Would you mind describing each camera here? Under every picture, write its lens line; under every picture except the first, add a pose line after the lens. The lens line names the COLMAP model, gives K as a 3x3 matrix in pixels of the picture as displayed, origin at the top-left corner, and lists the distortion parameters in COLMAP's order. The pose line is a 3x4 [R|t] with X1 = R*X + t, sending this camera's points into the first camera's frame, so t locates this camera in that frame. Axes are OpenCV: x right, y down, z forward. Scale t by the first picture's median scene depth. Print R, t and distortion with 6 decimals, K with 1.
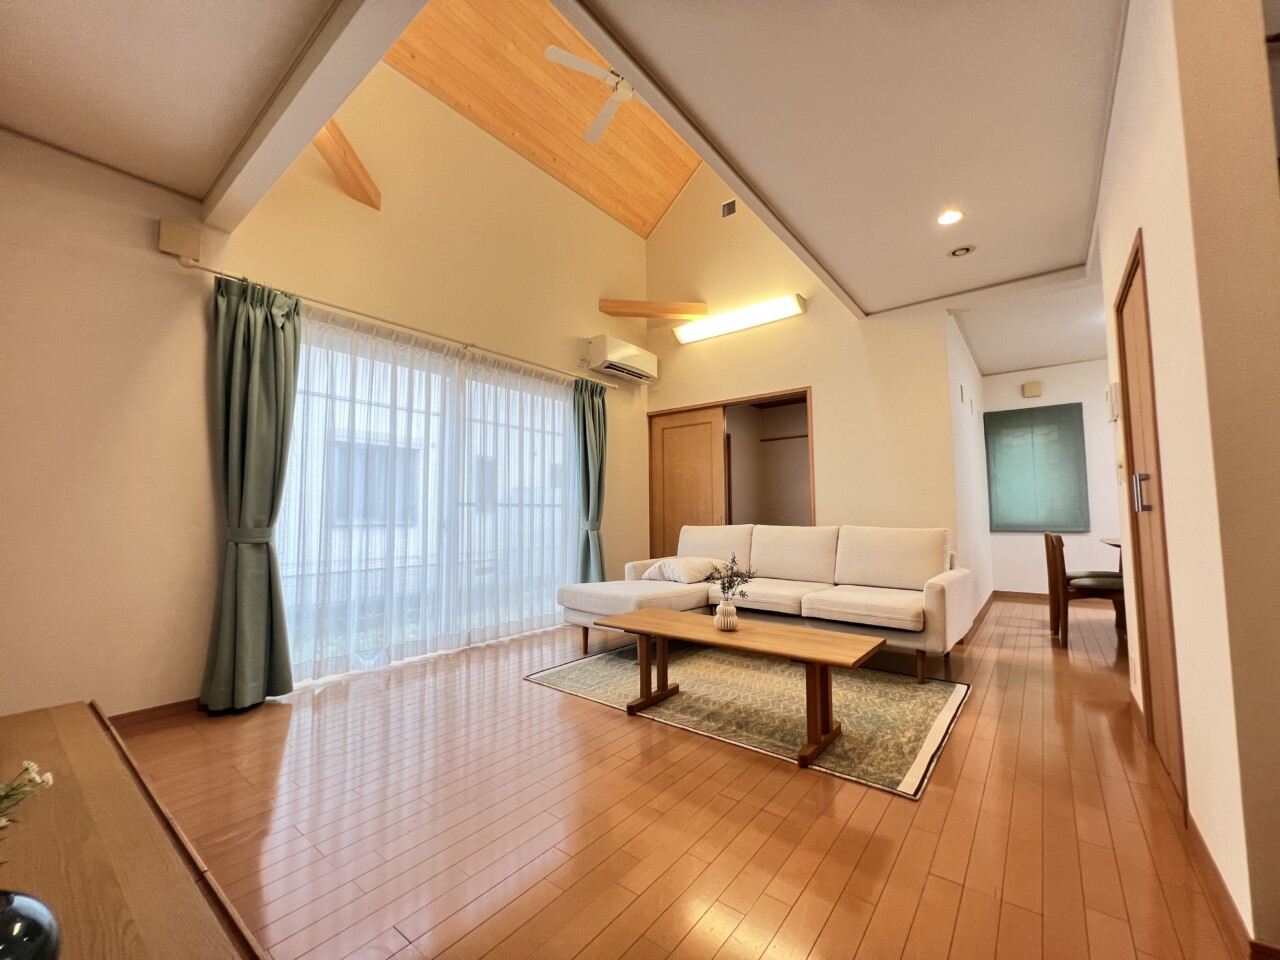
lens RADIAL K [[511.8, 0, 638.2], [0, 511.8, 478.3], [0, 0, 1]] dist [-0.000743, -0.000033]
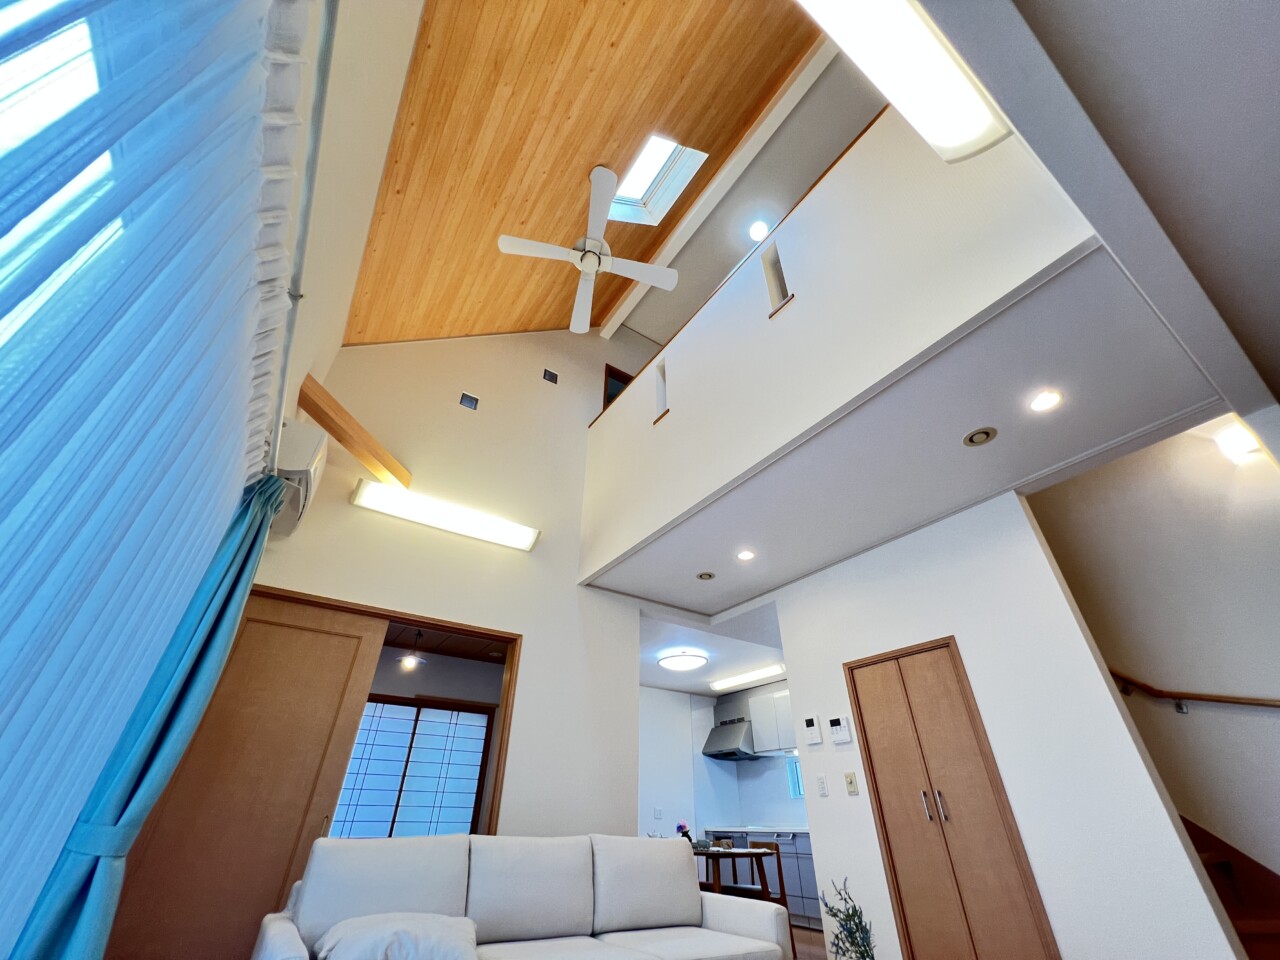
lens RADIAL K [[511.7, 0, 642.2], [0, 511.7, 481.0], [0, 0, 1]] dist [0.000729, 0.000491]
pose [[0.299502, 0.537140, 0.788530, -0.402079], [-0.076634, 0.837341, -0.541283, 0.048642], [-0.951013, 0.101687, 0.291948, 0.532456]]
